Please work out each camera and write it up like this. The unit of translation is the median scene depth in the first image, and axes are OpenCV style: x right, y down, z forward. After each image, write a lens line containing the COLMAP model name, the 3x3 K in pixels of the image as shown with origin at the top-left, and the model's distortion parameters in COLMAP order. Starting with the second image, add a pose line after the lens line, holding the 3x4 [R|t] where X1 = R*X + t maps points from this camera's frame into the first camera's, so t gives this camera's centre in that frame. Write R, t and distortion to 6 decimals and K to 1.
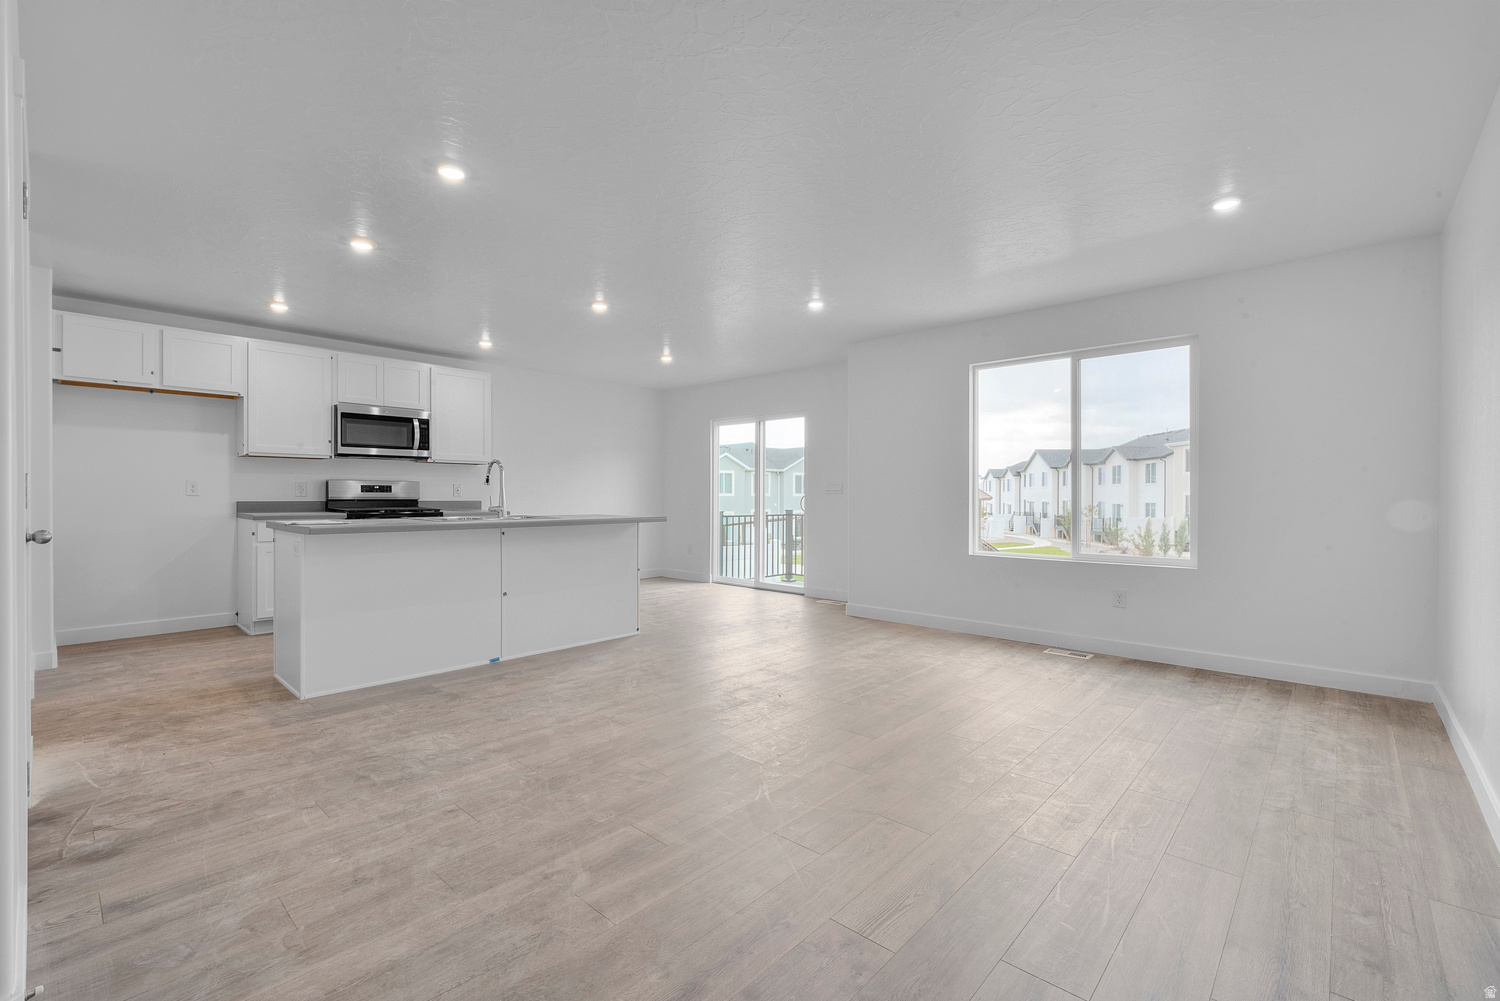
lens RADIAL K [[650.4, 0, 749.2], [0, 650.4, 493.4], [0, 0, 1]] dist [-0.000801, -0.000151]
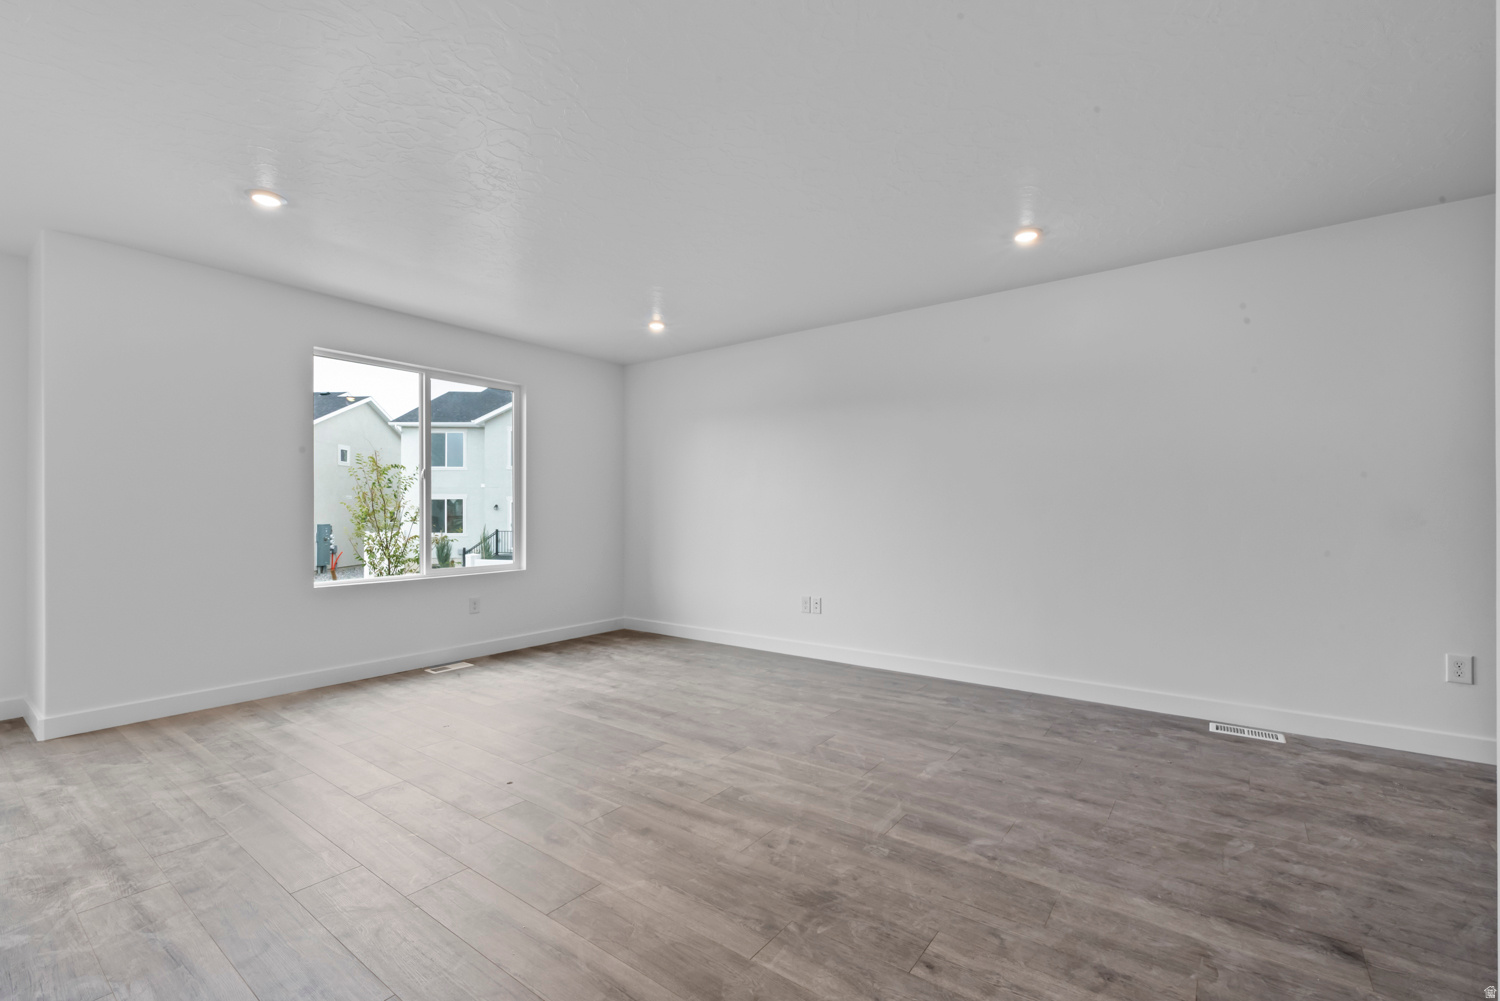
lens RADIAL K [[650.4, 0, 749.8], [0, 650.4, 505.5], [0, 0, 1]] dist [-0.000801, -0.000151]
pose [[-0.103513, 0.007298, 0.994601, -1.274304], [0.000217, 0.999973, -0.007315, -0.002199], [-0.994628, -0.000542, -0.103512, 1.417101]]
